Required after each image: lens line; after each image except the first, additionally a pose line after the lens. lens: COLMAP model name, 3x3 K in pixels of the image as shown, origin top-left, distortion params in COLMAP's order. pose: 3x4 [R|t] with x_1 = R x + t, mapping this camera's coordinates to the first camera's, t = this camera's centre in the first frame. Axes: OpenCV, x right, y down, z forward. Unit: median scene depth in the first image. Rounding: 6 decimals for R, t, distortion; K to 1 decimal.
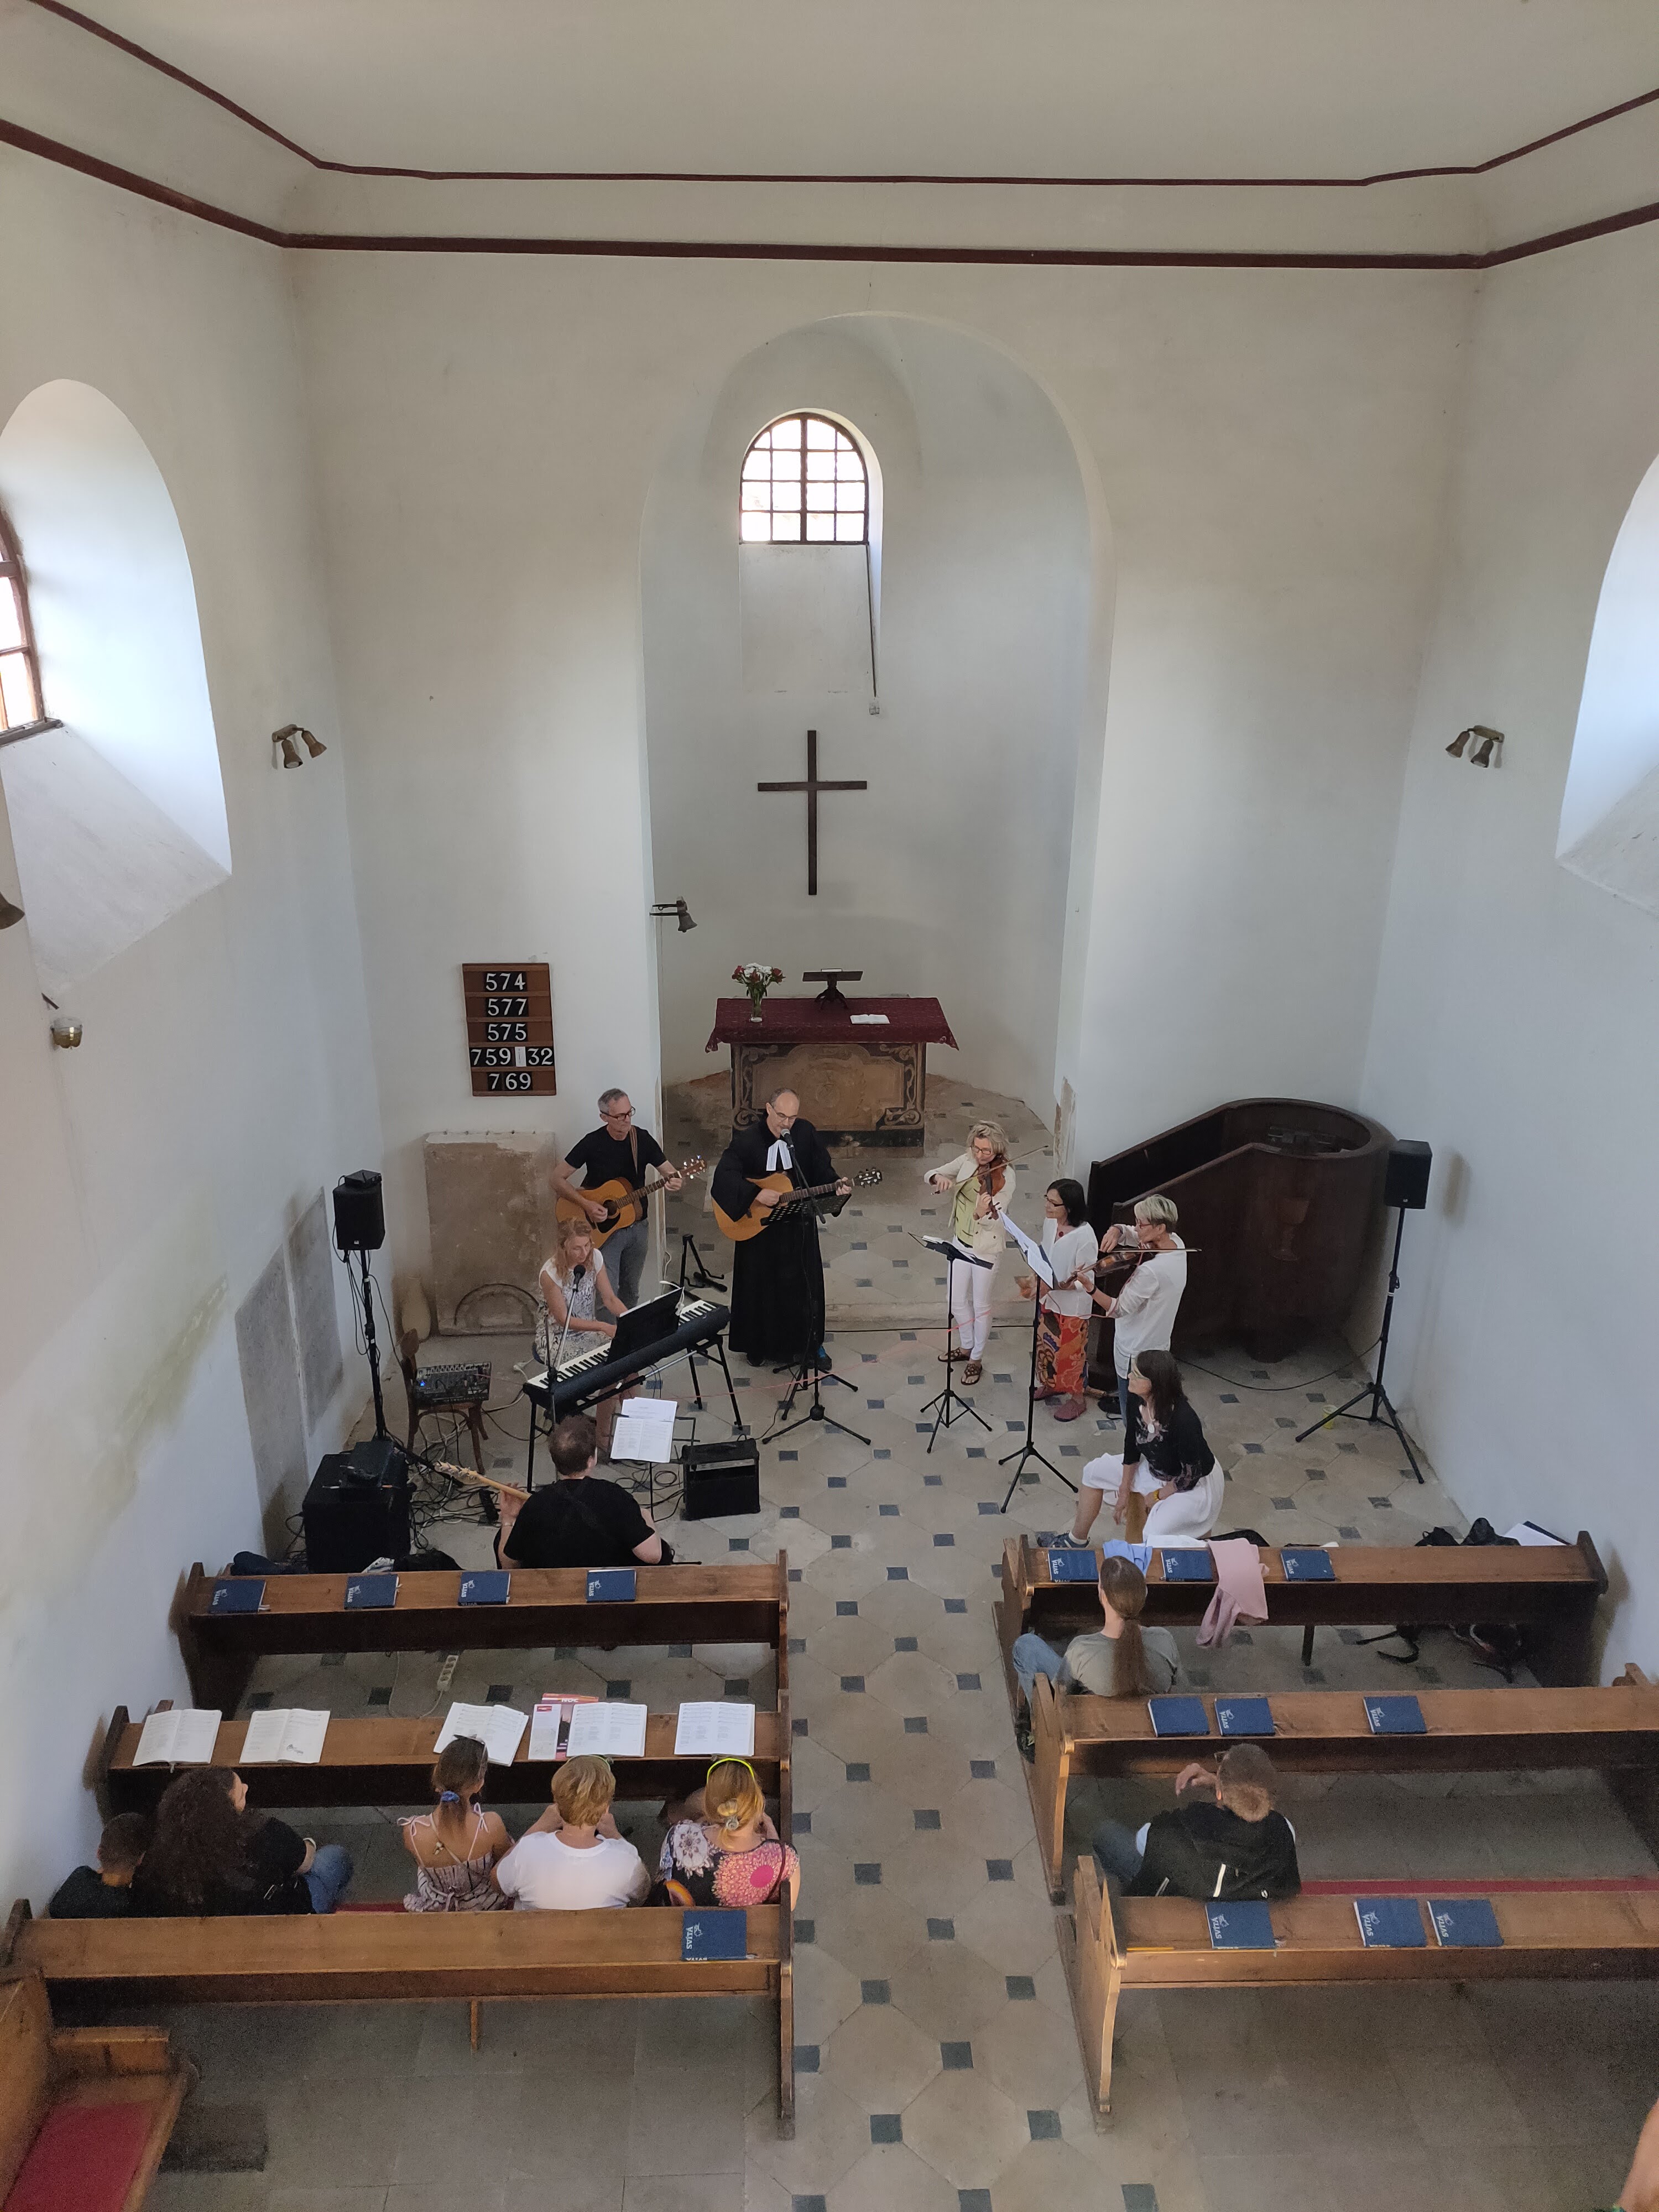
lens RADIAL K [[1617.0, 0, 840.4], [0, 1617.0, 1104.7], [0, 0, 1]] dist [0.063906, -0.066467]
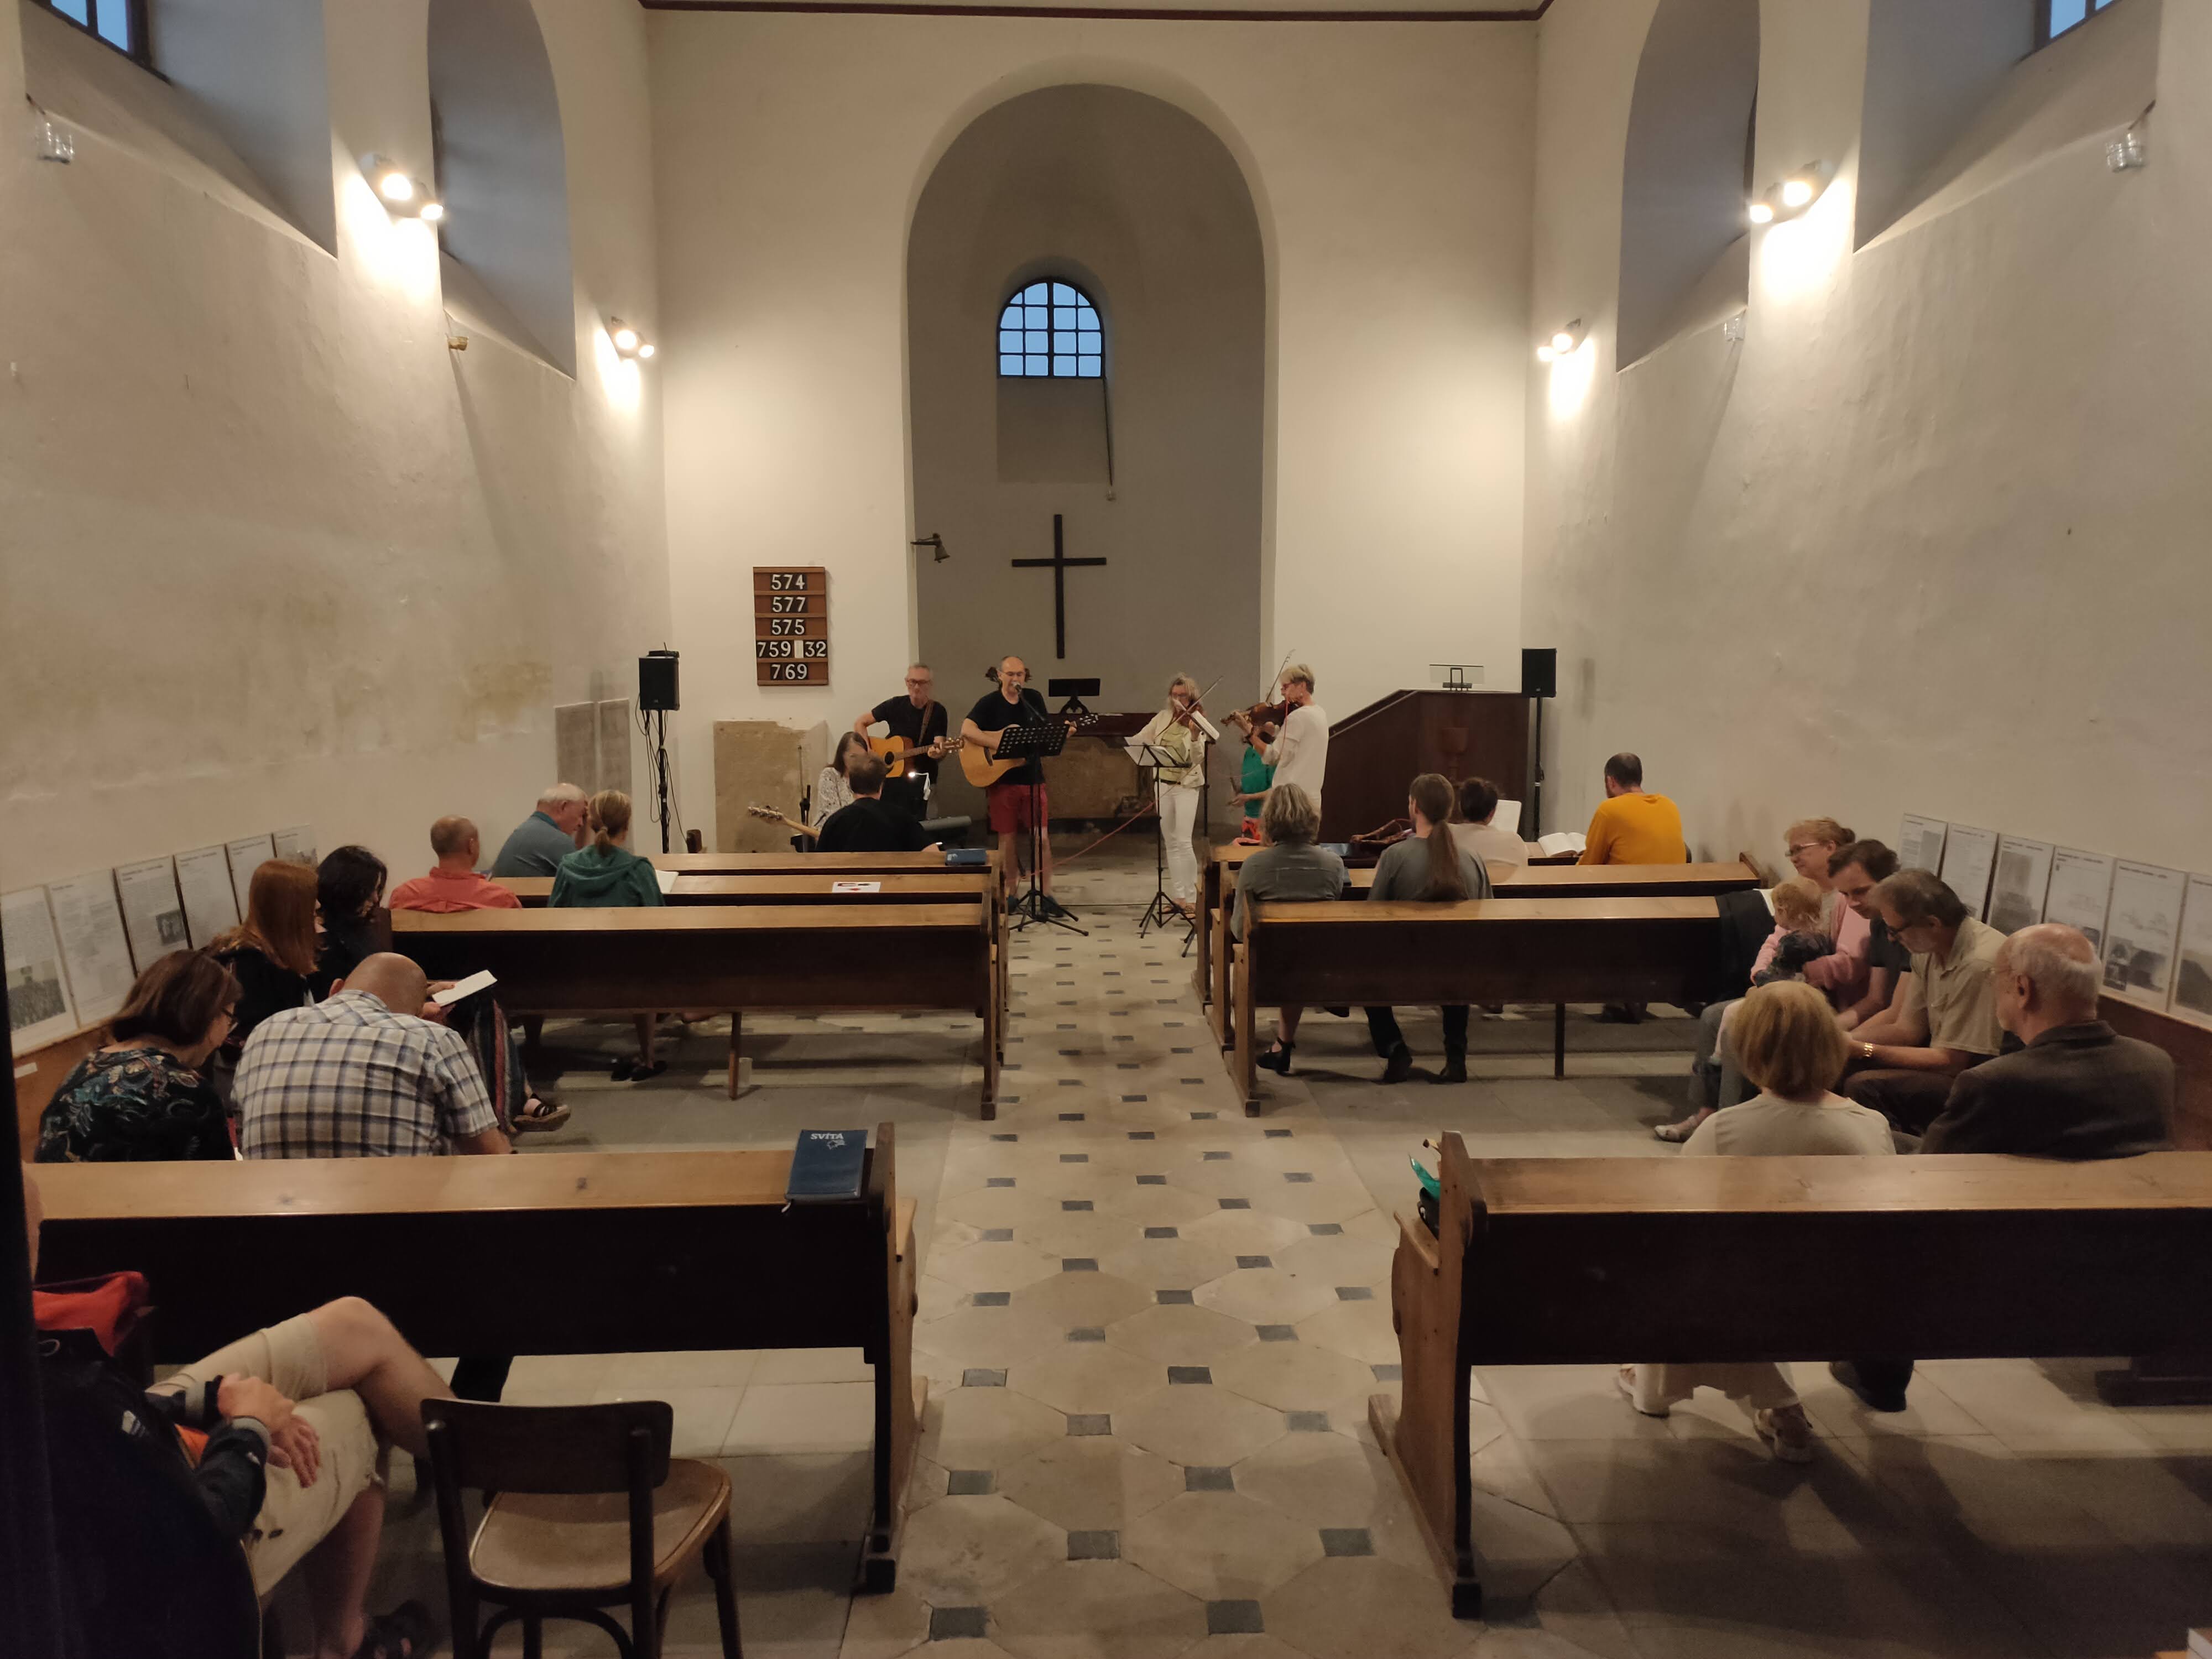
lens RADIAL K [[1617.0, 0, 1114.6], [0, 1617.0, 832.3], [0, 0, 1]] dist [0.063906, -0.066467]
pose [[0.999830, -0.016684, -0.007820, 0.040840], [0.014206, 0.968277, -0.249477, 0.405919], [0.011734, 0.249323, 0.968349, -0.113021]]
